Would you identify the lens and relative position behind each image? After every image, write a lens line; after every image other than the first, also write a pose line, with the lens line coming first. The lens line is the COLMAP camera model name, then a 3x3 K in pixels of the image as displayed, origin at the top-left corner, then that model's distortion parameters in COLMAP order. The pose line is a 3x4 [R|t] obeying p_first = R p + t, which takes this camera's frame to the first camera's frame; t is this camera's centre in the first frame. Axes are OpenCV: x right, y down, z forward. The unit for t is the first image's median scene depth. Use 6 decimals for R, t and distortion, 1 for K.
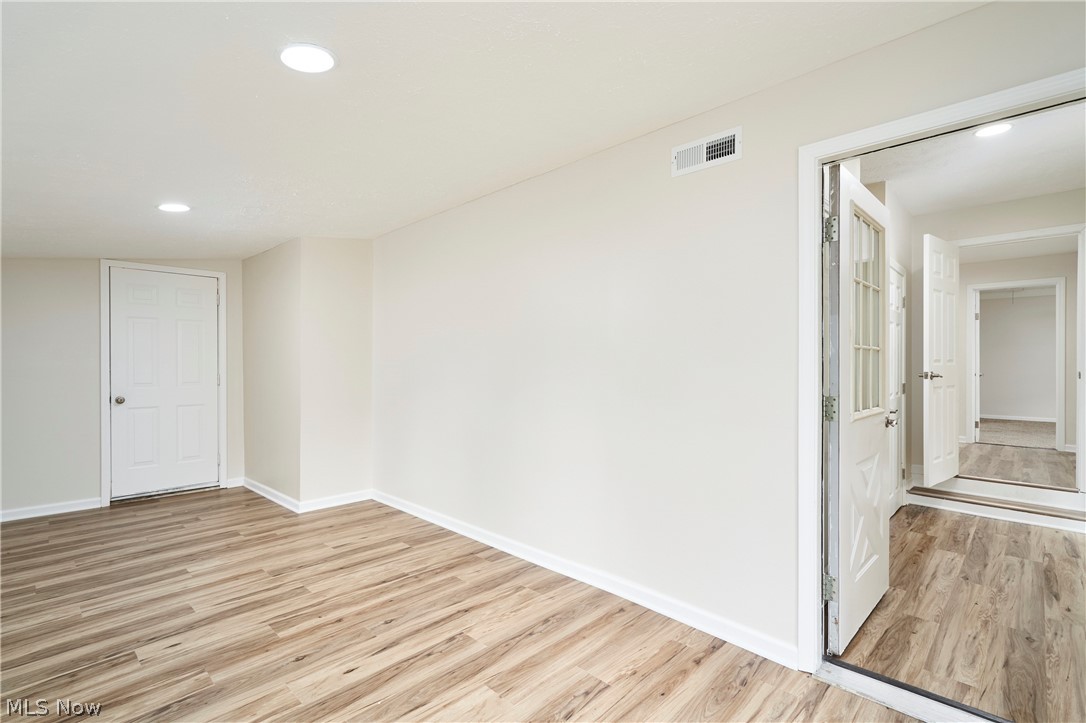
lens RADIAL K [[504.1, 0, 544.1], [0, 504.1, 366.4], [0, 0, 1]] dist [0.000710, 0.000045]
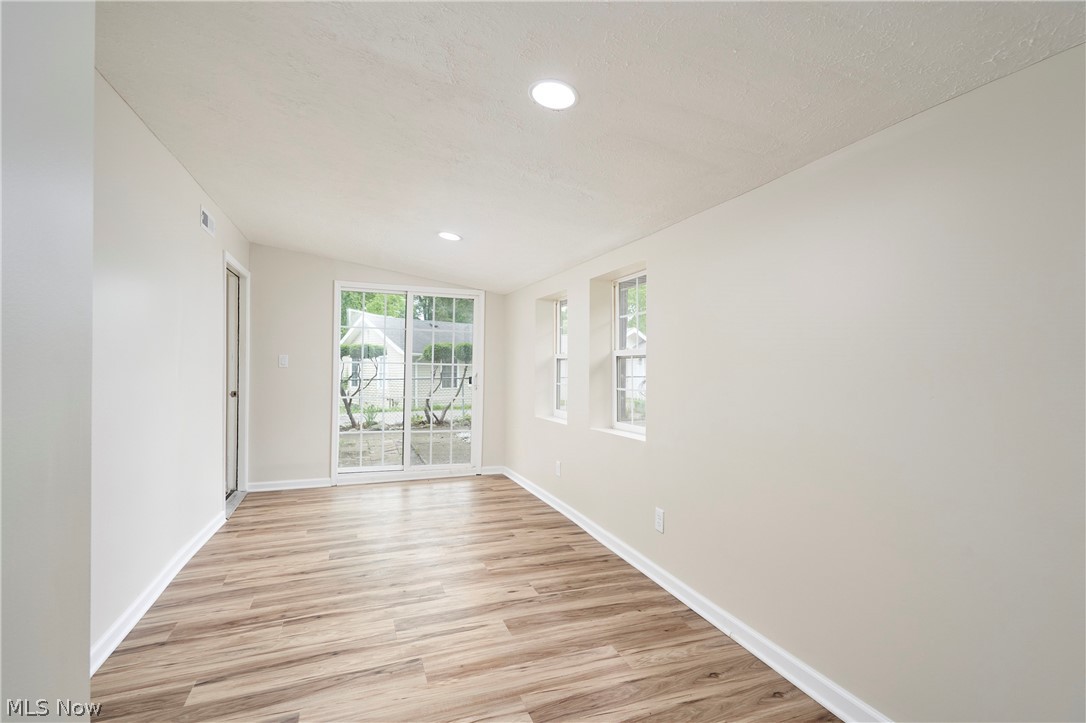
lens RADIAL K [[504.1, 0, 544.1], [0, 504.1, 366.4], [0, 0, 1]] dist [0.000710, 0.000045]
pose [[-0.907326, -0.006038, 0.420384, -0.978190], [-0.004724, 0.999980, 0.004169, -0.003364], [-0.420401, 0.001797, -0.907337, 1.546217]]
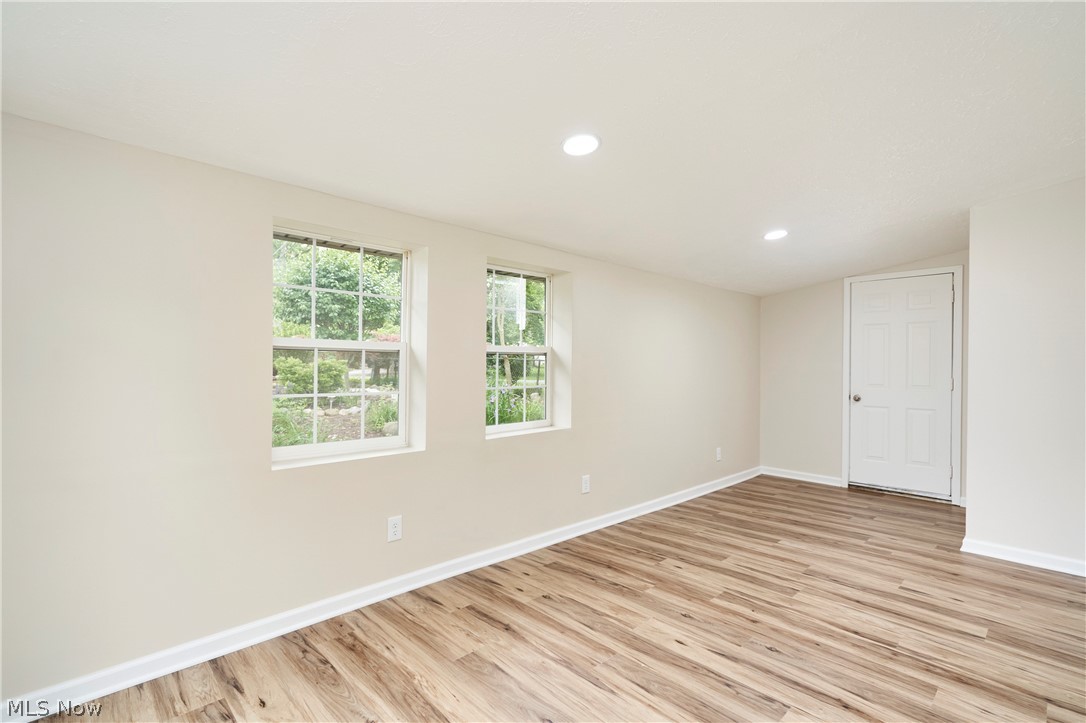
lens RADIAL K [[504.1, 0, 544.1], [0, 504.1, 366.4], [0, 0, 1]] dist [0.000710, 0.000045]
pose [[-0.032174, 0.001938, -0.999480, 0.488492], [-0.013446, 0.999907, 0.002371, 0.002871], [0.999392, 0.013516, -0.032145, 0.495334]]
